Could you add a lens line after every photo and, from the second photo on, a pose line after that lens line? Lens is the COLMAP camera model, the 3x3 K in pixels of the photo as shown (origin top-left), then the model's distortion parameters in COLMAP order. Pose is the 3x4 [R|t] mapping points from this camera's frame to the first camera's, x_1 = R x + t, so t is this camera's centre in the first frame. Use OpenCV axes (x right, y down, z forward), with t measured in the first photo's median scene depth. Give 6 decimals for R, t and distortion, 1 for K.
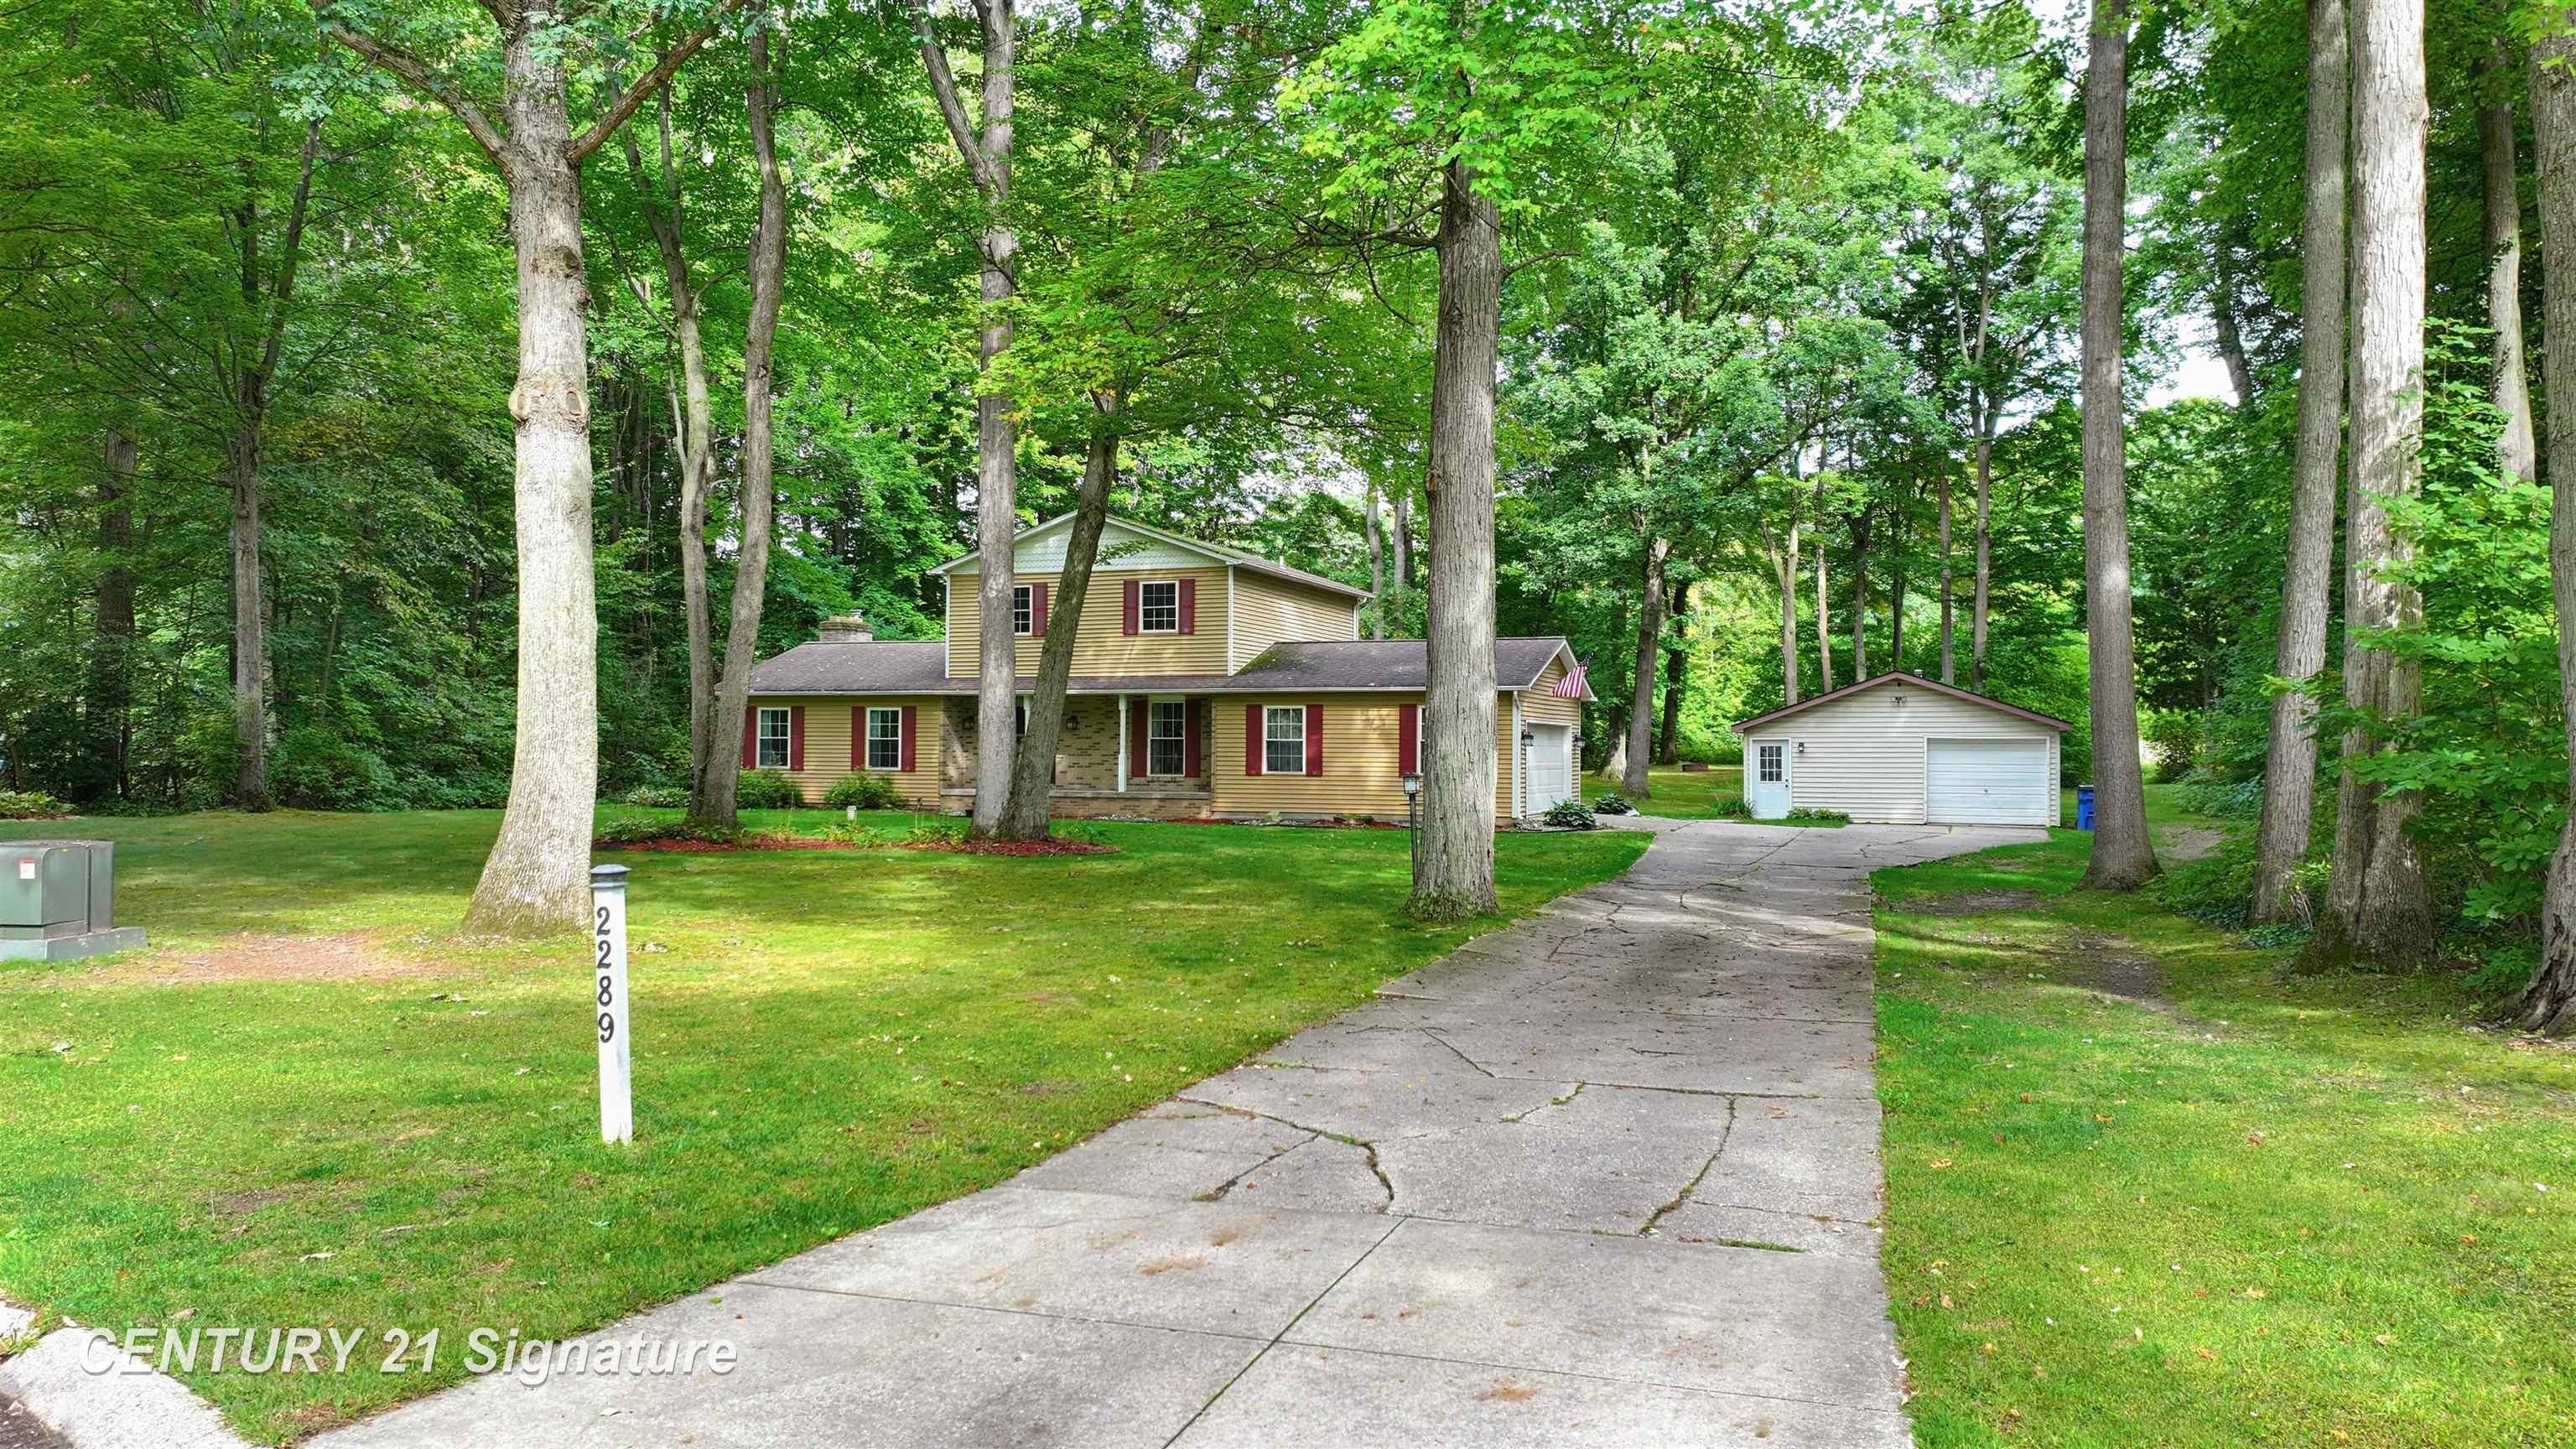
lens RADIAL K [[1812.3, 0, 1272.8], [0, 1812.3, 720.5], [0, 0, 1]] dist [0.000066, 0.010707]
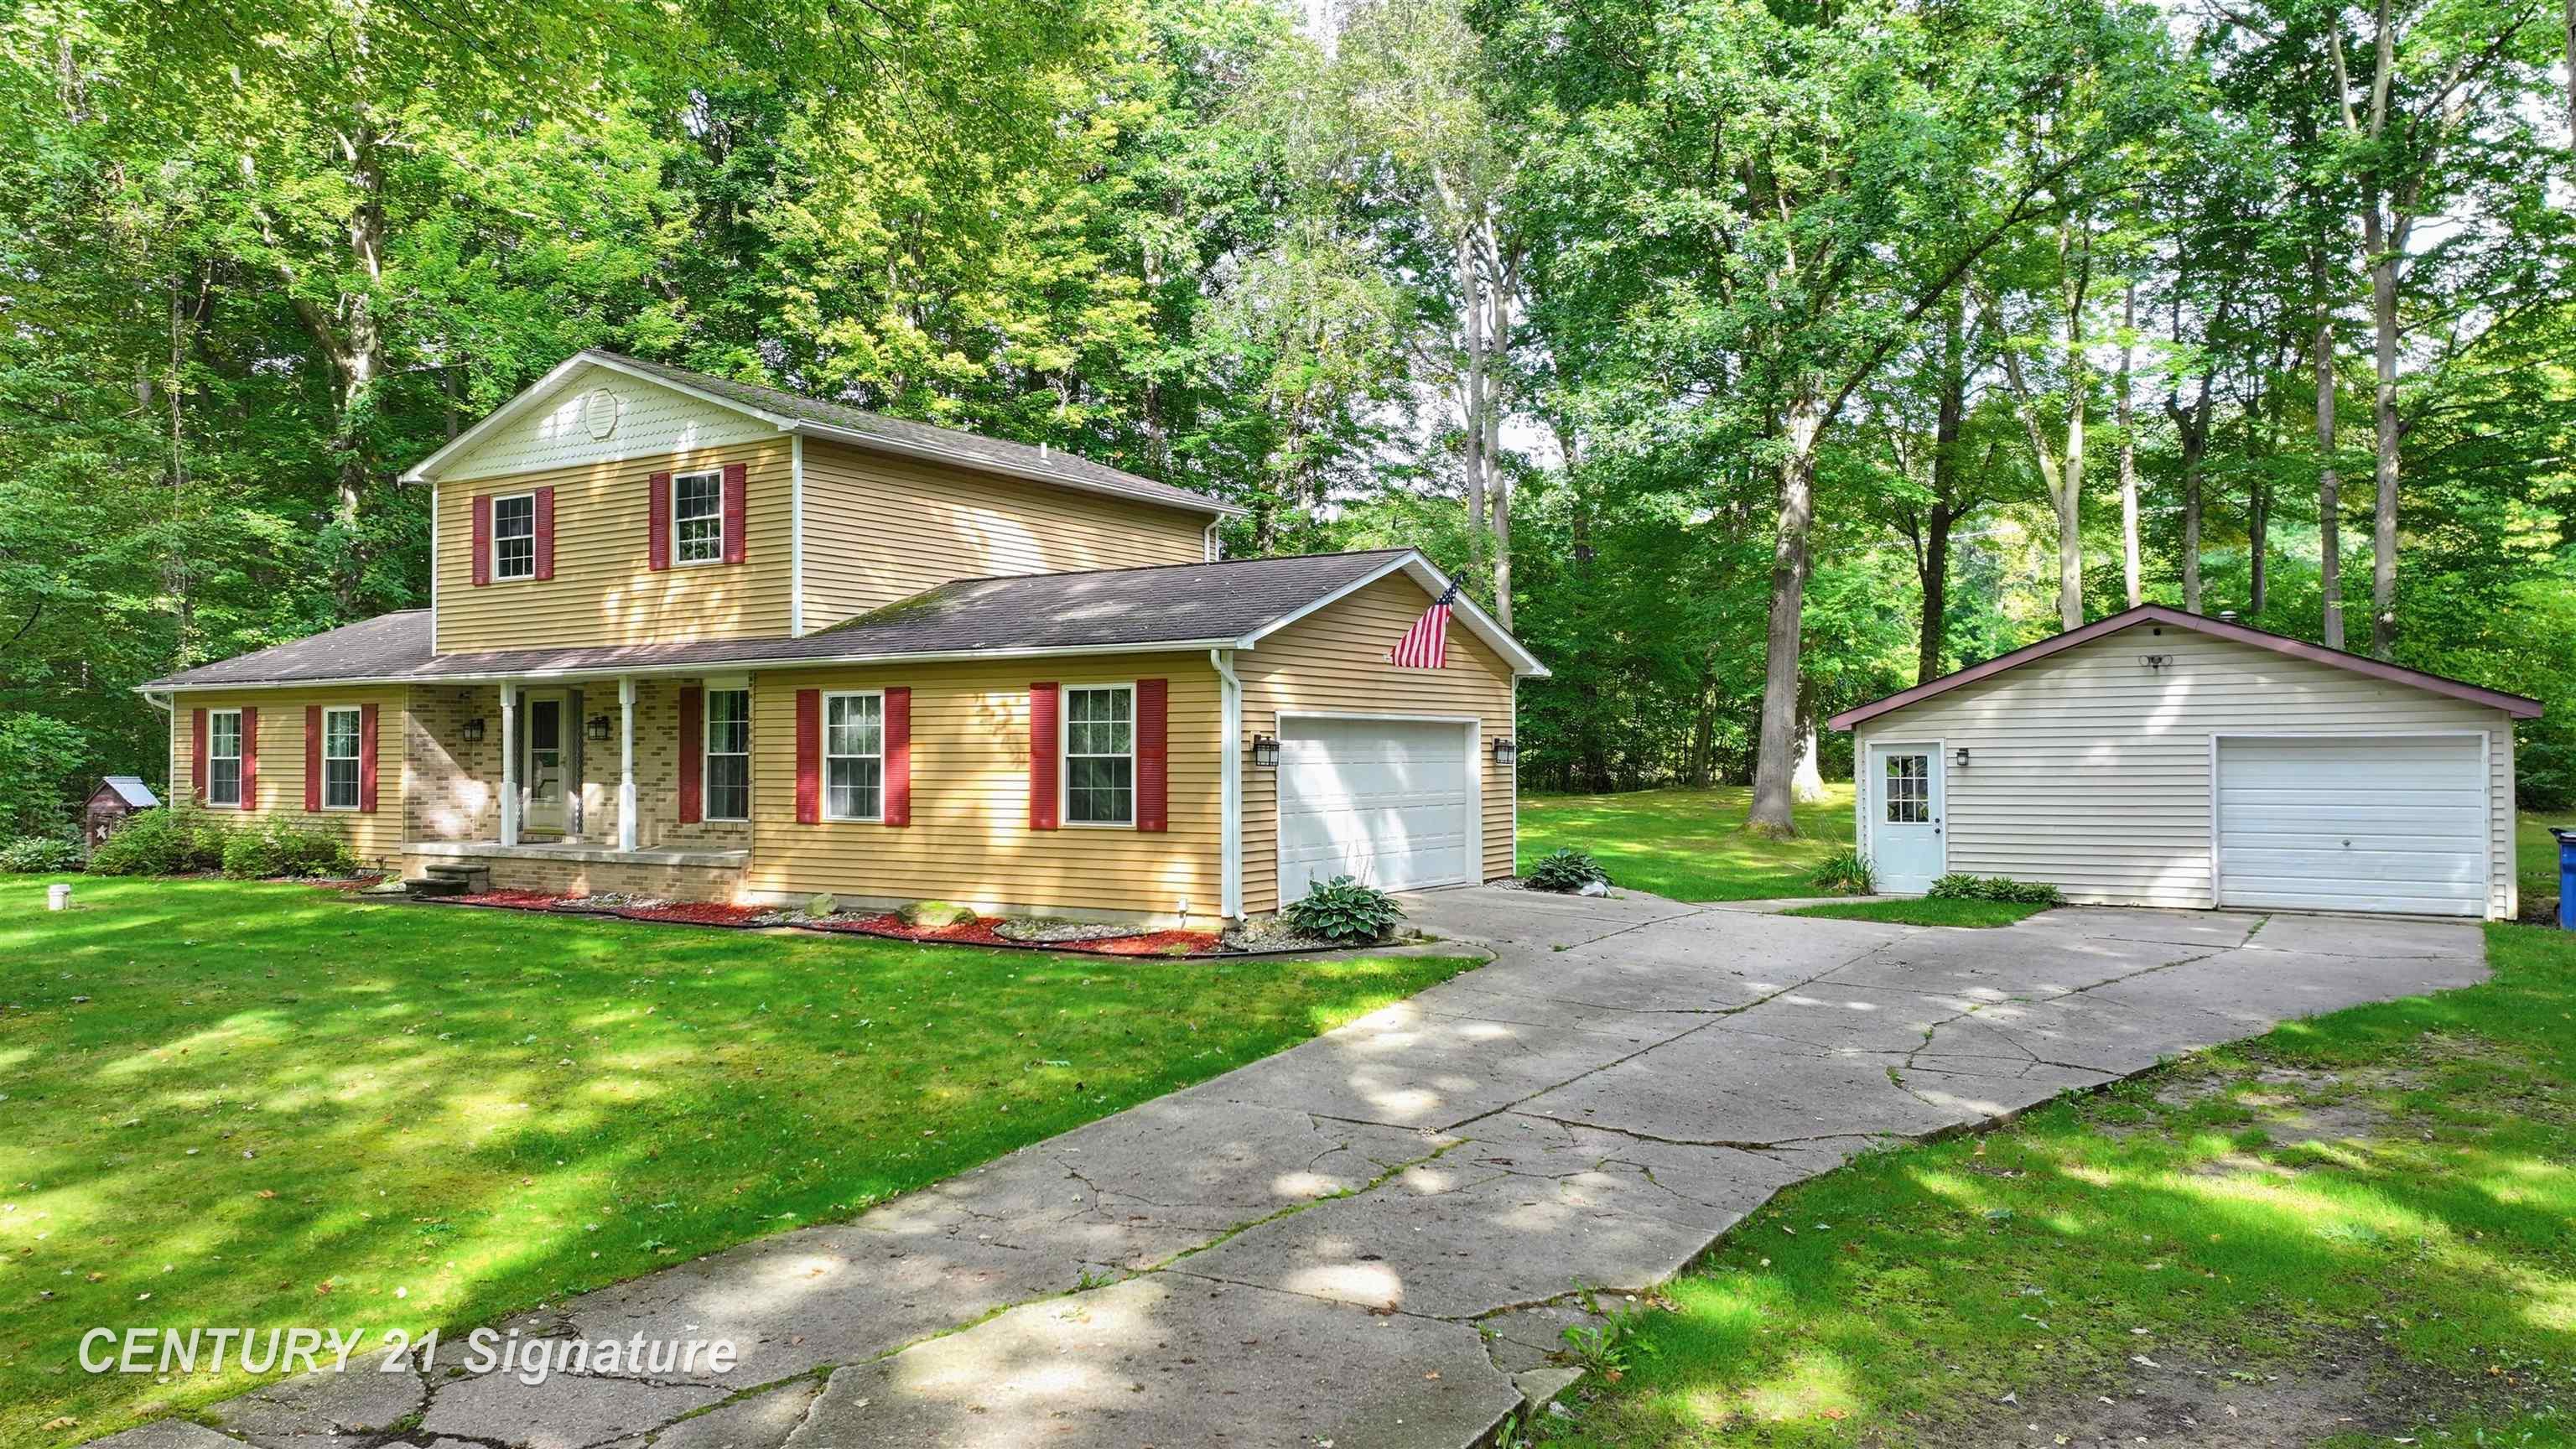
lens RADIAL K [[1812.3, 0, 1280.7], [0, 1812.3, 713.9], [0, 0, 1]] dist [0.000066, 0.010707]
pose [[0.980309, -0.014817, -0.196912, 0.209686], [0.013572, 0.999878, -0.007672, 0.003923], [0.197002, 0.004849, 0.980391, 0.466743]]
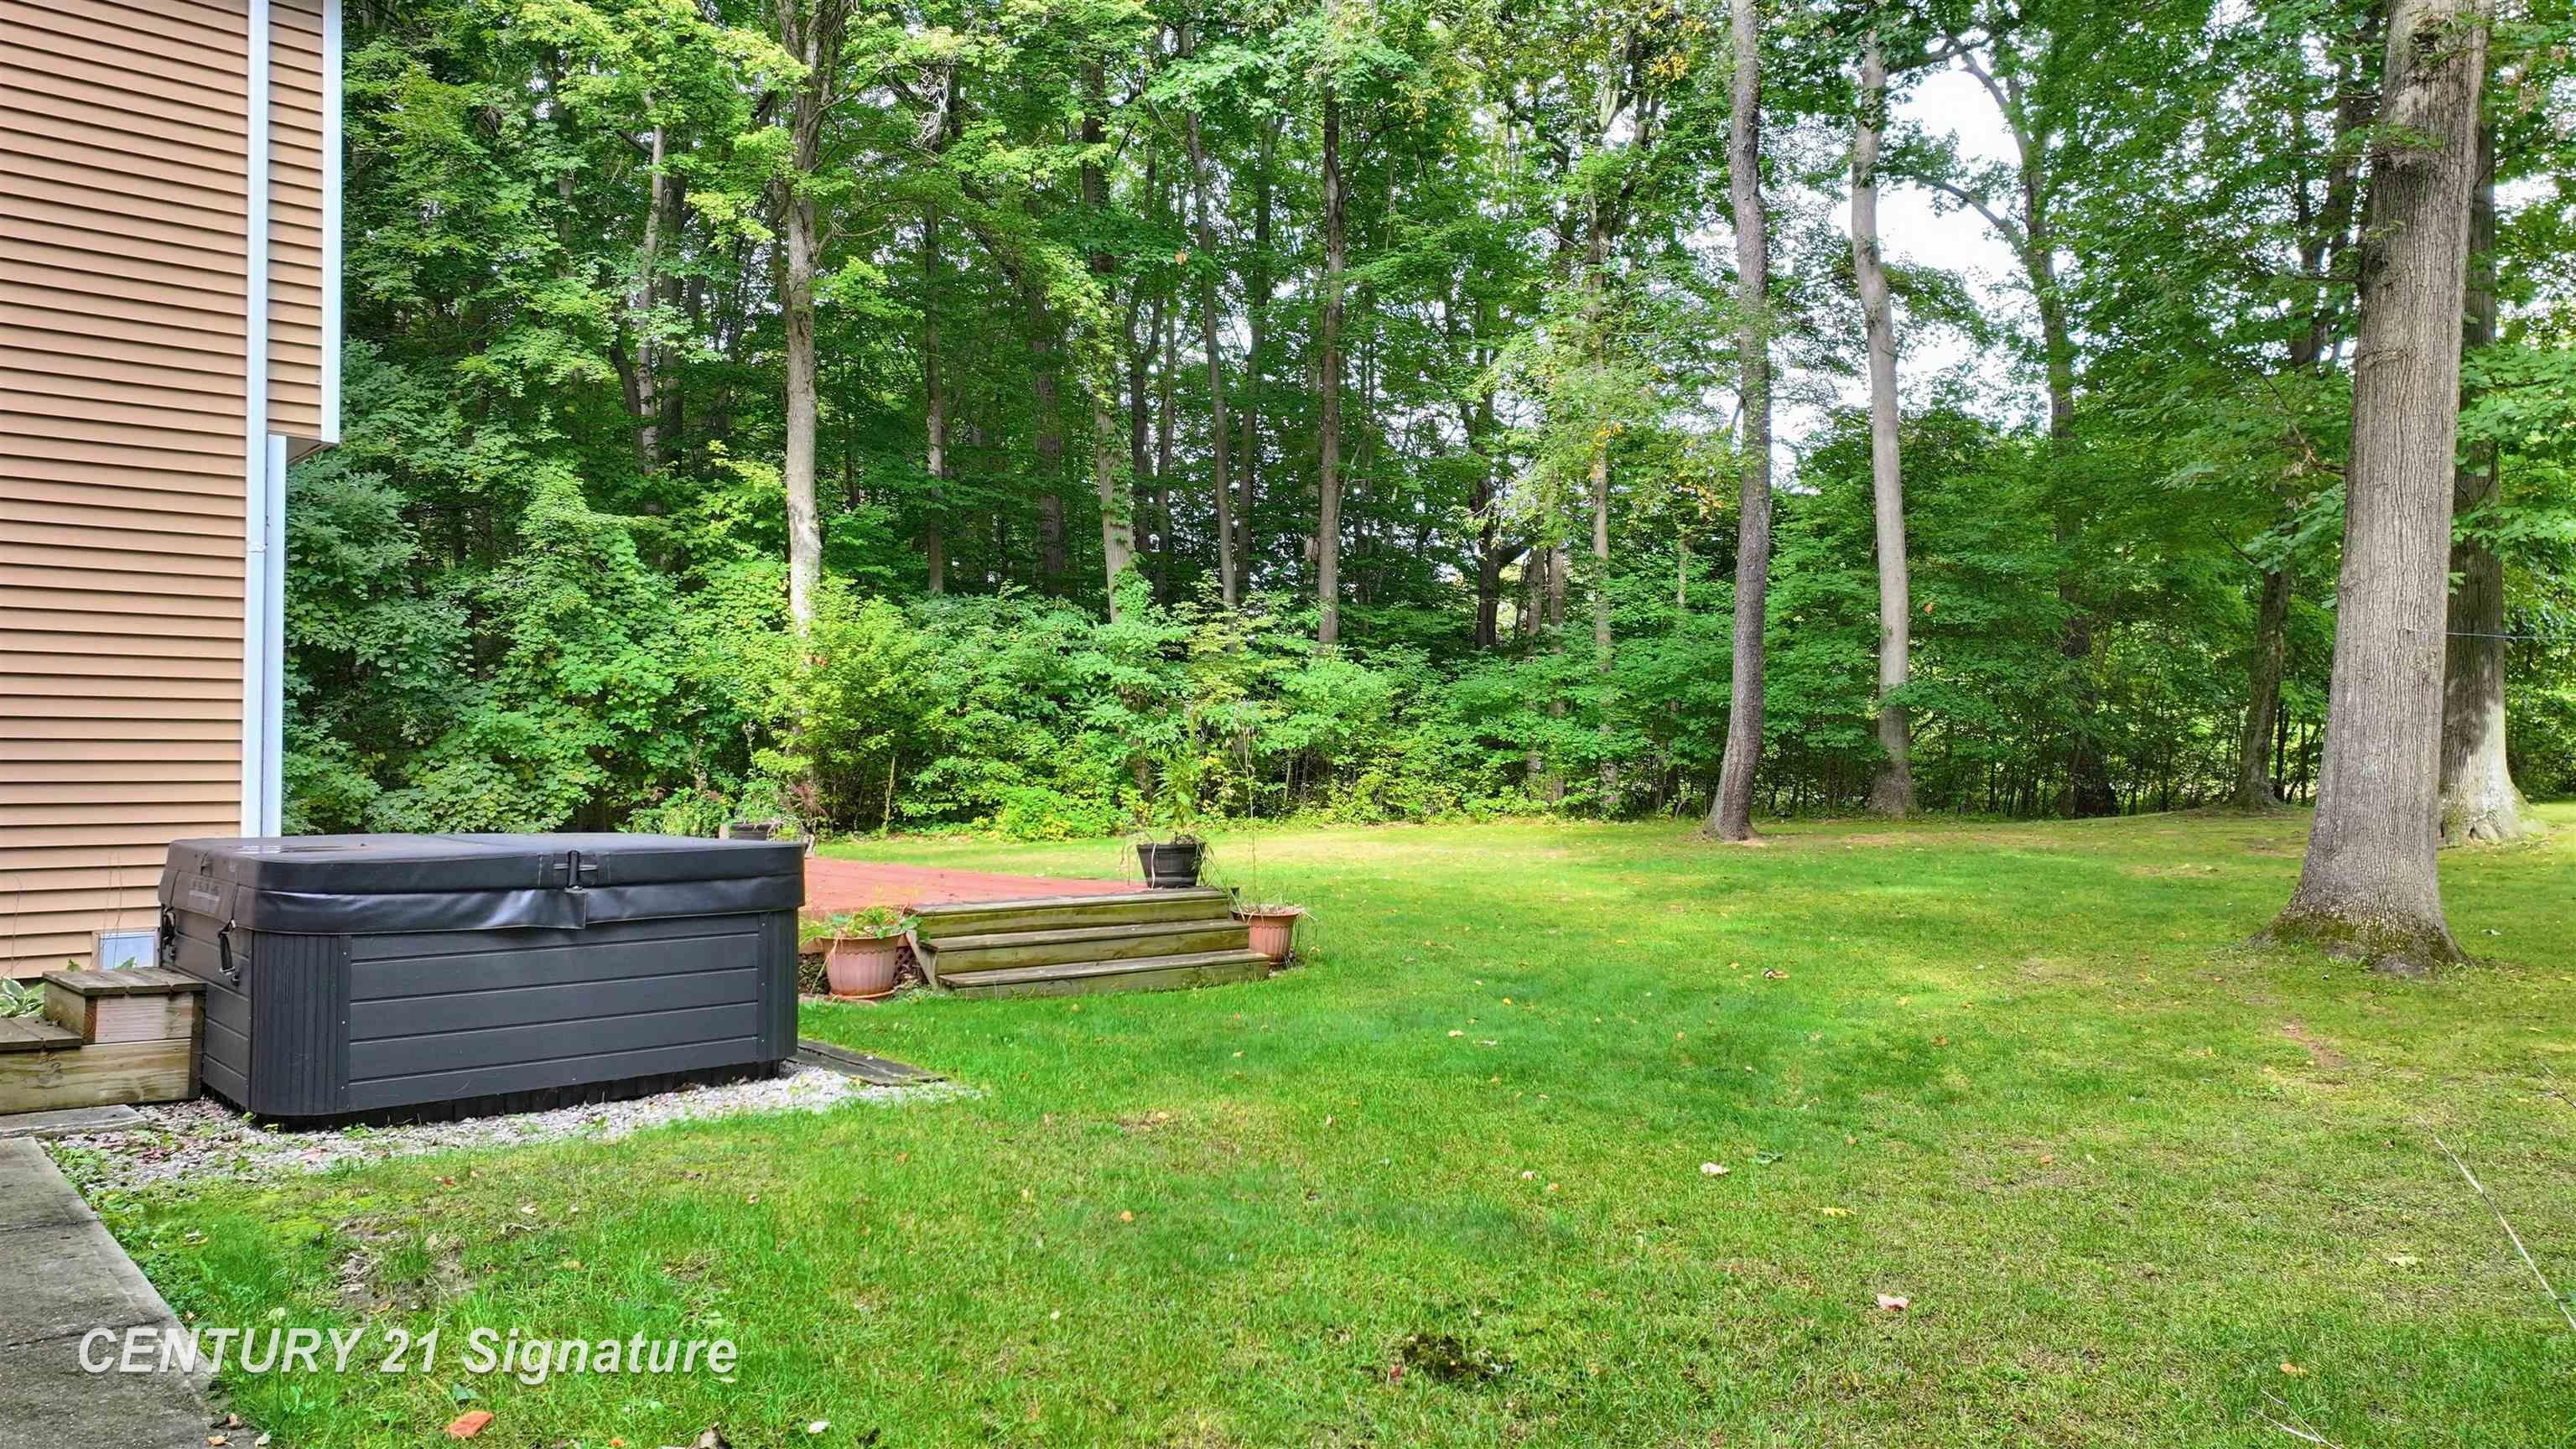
lens RADIAL K [[1812.3, 0, 1295.1], [0, 1812.3, 739.4], [0, 0, 1]] dist [0.000066, 0.010707]
pose [[0.882432, -0.020527, -0.469992, 0.252113], [0.019458, 0.999785, -0.007131, 0.021755], [0.470037, -0.002852, 0.882642, 0.992971]]
